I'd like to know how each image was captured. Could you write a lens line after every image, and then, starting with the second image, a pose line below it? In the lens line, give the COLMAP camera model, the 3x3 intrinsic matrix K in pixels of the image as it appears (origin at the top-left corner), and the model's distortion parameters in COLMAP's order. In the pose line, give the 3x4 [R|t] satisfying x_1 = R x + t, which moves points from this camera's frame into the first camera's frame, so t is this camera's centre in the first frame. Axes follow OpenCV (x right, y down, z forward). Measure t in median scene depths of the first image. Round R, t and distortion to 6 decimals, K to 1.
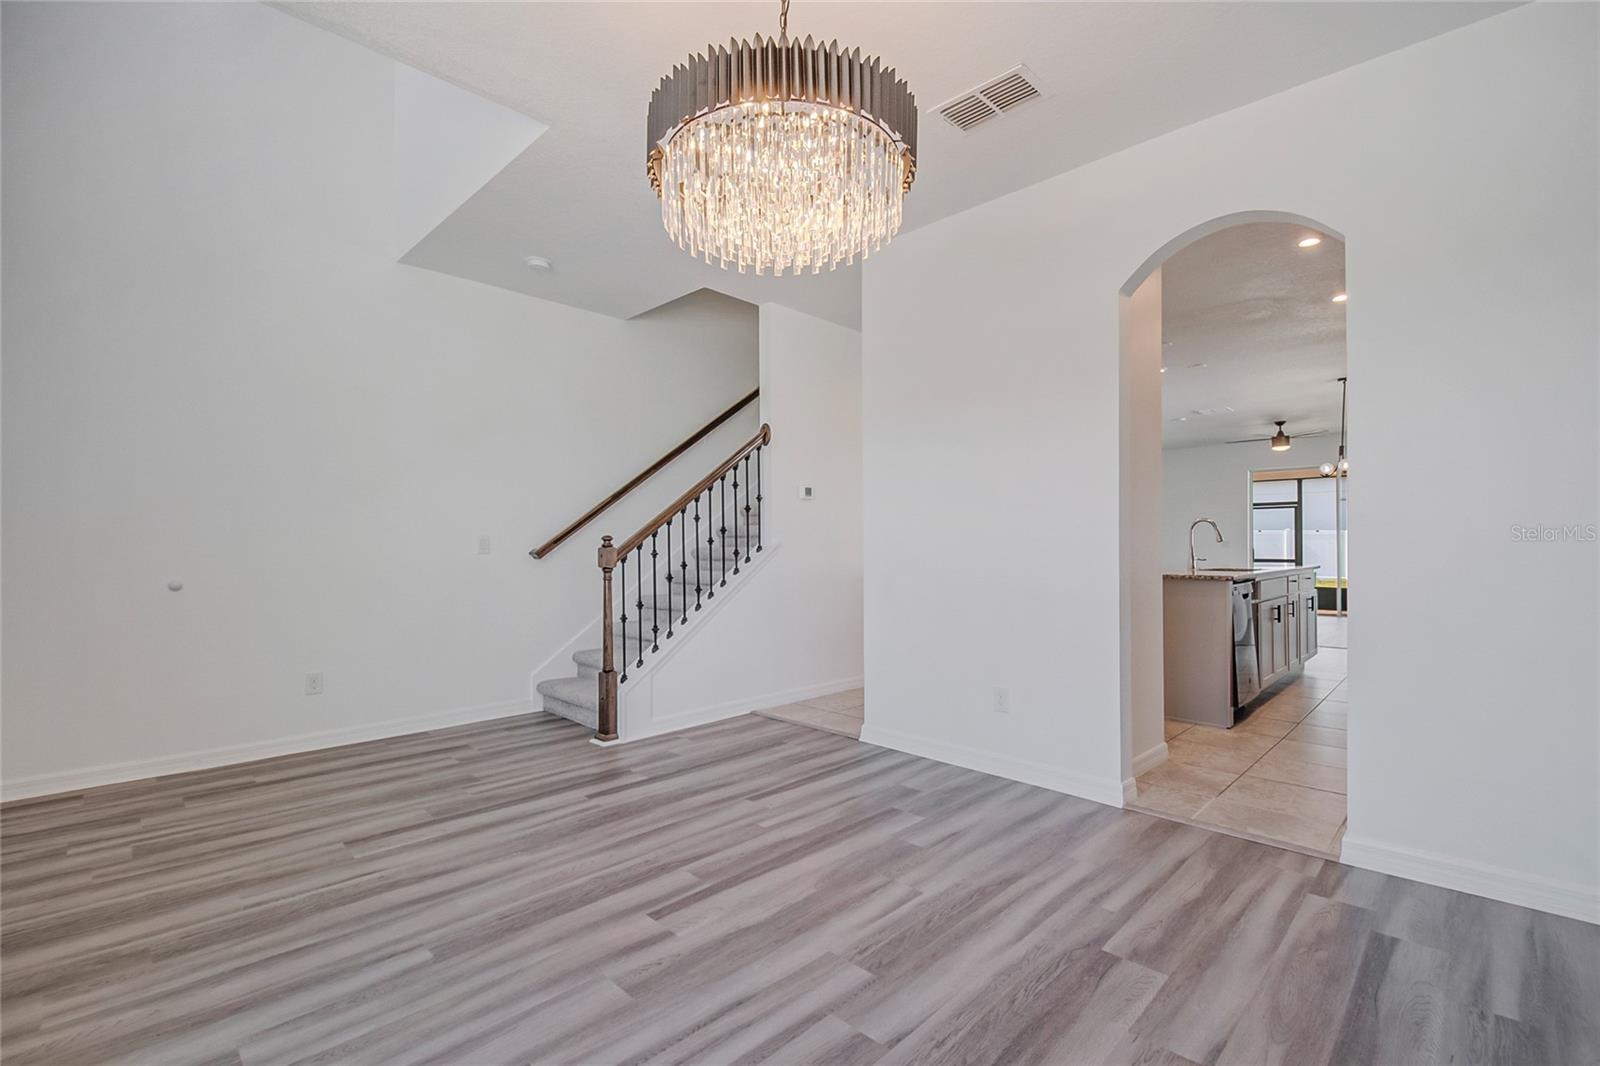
lens RADIAL K [[705.7, 0, 815.8], [0, 705.7, 542.9], [0, 0, 1]] dist [0.005933, -0.013016]
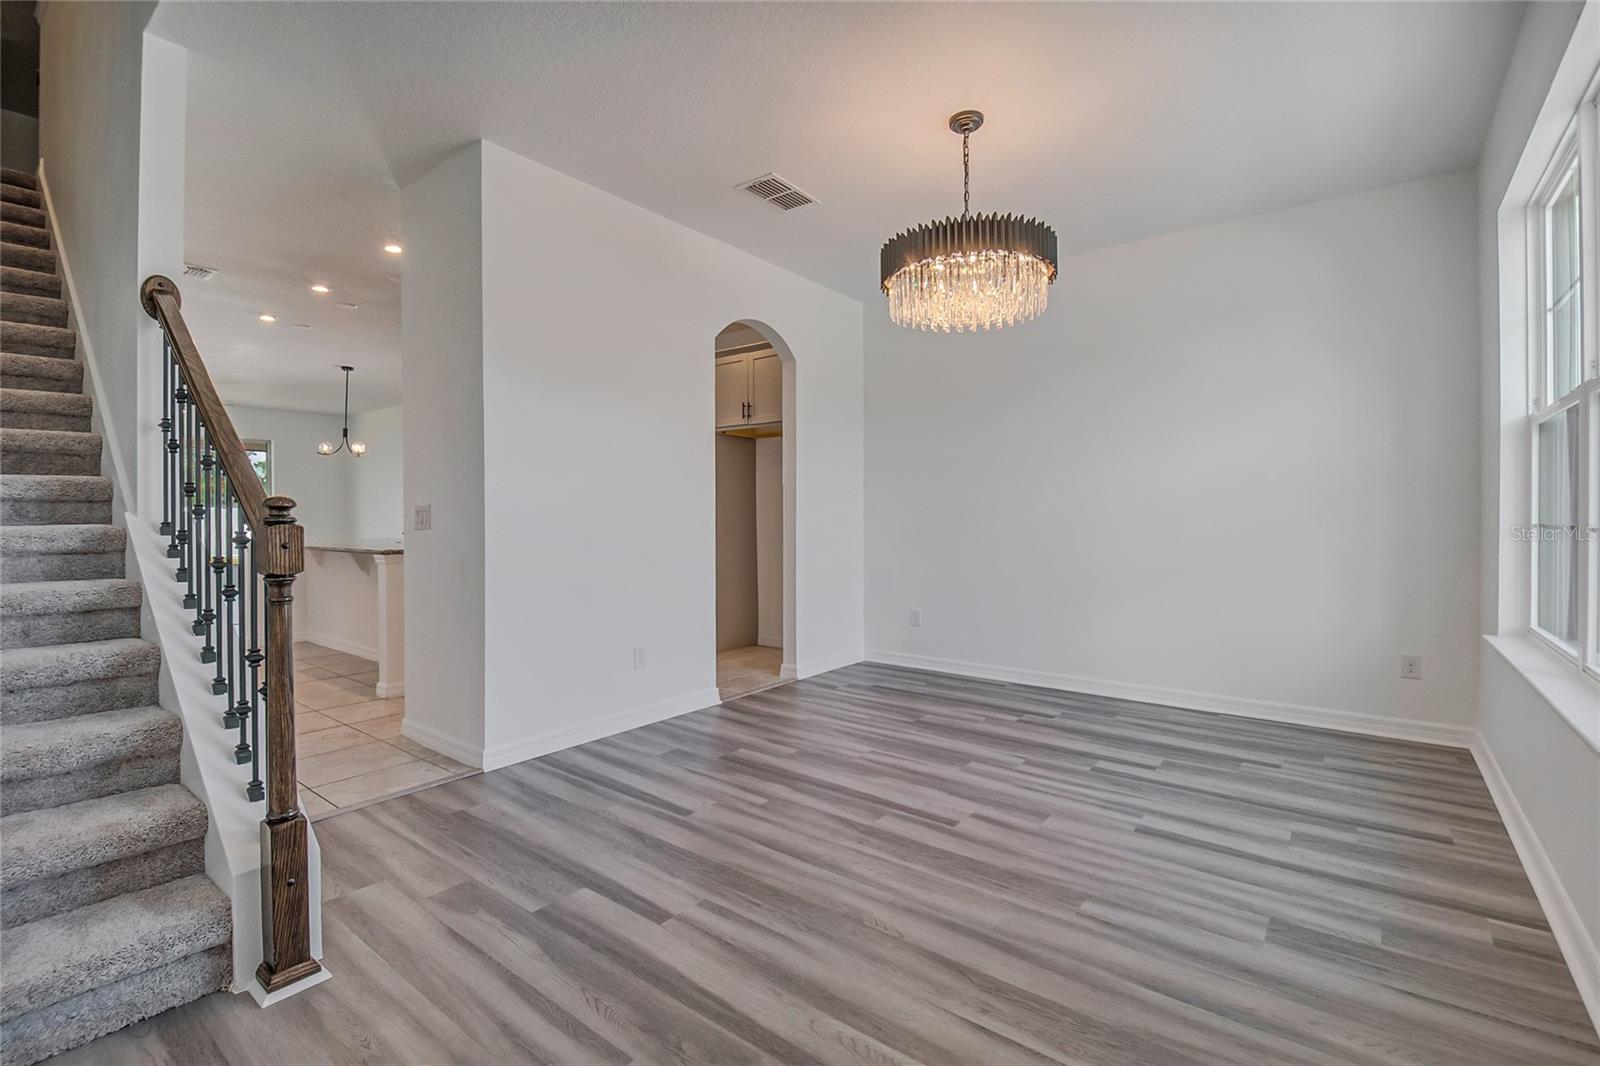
lens RADIAL K [[705.7, 0, 812.7], [0, 705.7, 503.8], [0, 0, 1]] dist [0.005933, -0.013016]
pose [[-0.102651, 0.019008, 0.994536, -1.176437], [0.004839, 0.999815, -0.018609, 0.004110], [-0.994706, 0.002903, -0.102724, 1.135988]]
